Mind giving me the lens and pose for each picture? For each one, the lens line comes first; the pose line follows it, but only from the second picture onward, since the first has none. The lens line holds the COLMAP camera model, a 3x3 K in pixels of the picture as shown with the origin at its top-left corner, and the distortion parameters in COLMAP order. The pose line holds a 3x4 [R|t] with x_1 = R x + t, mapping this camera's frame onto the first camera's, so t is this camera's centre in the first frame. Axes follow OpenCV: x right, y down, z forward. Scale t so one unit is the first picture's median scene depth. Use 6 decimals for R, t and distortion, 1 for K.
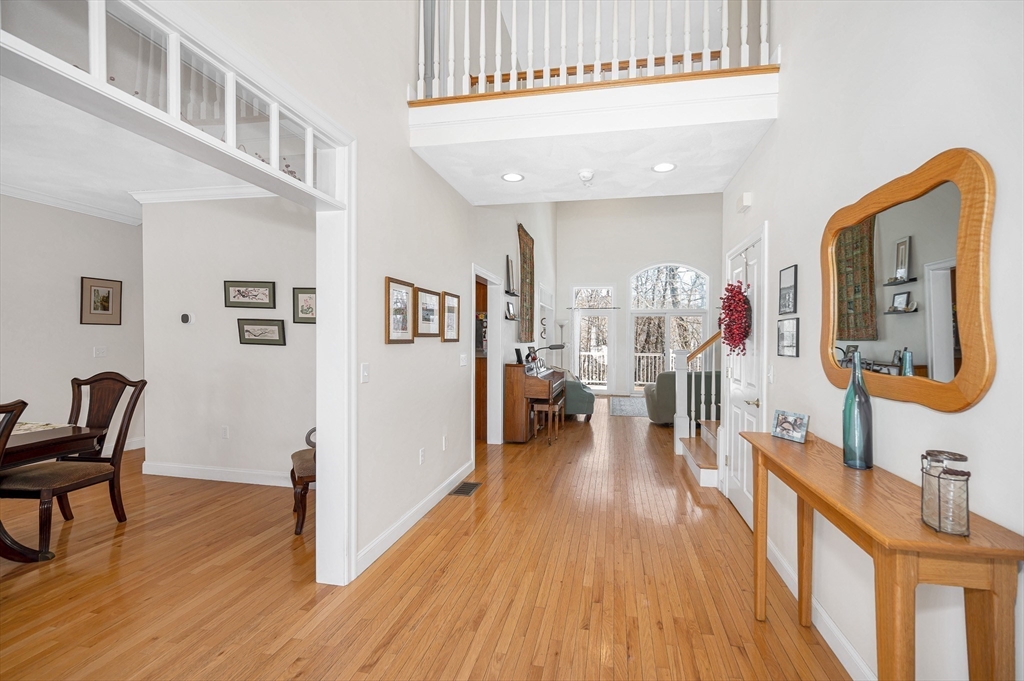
lens RADIAL K [[422.0, 0, 514.3], [0, 422.0, 336.7], [0, 0, 1]] dist [-0.002540, -0.000033]
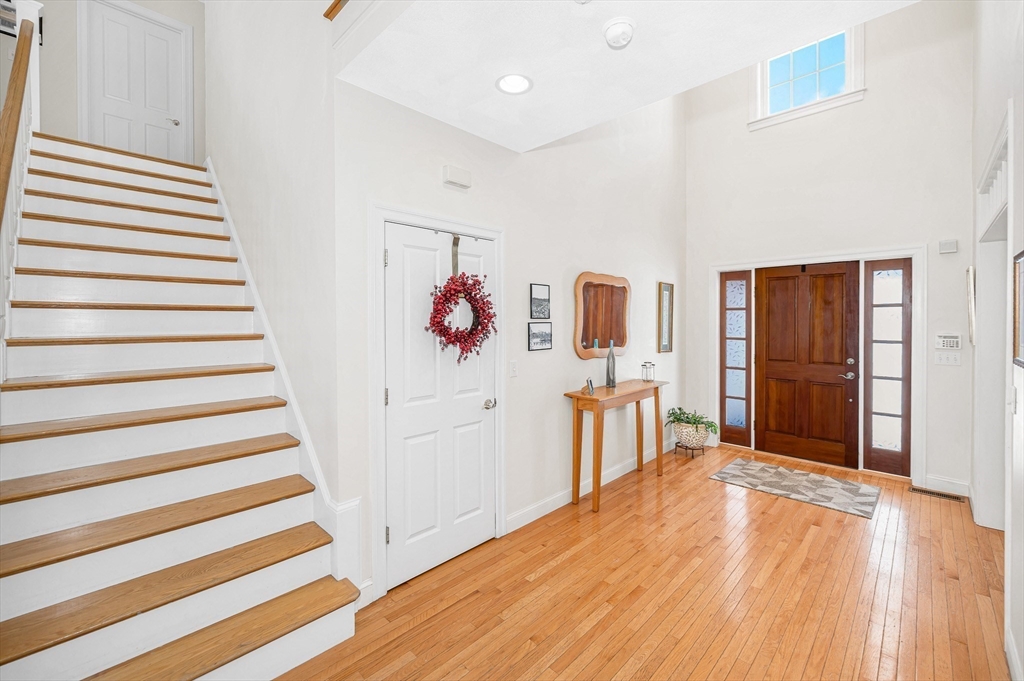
lens RADIAL K [[422.0, 0, 522.0], [0, 422.0, 324.0], [0, 0, 1]] dist [-0.002540, -0.000033]
pose [[-0.862160, -0.007141, 0.506586, 0.015041], [-0.004403, 0.999969, 0.006603, -0.045637], [-0.506617, 0.003462, -0.862164, 2.217529]]
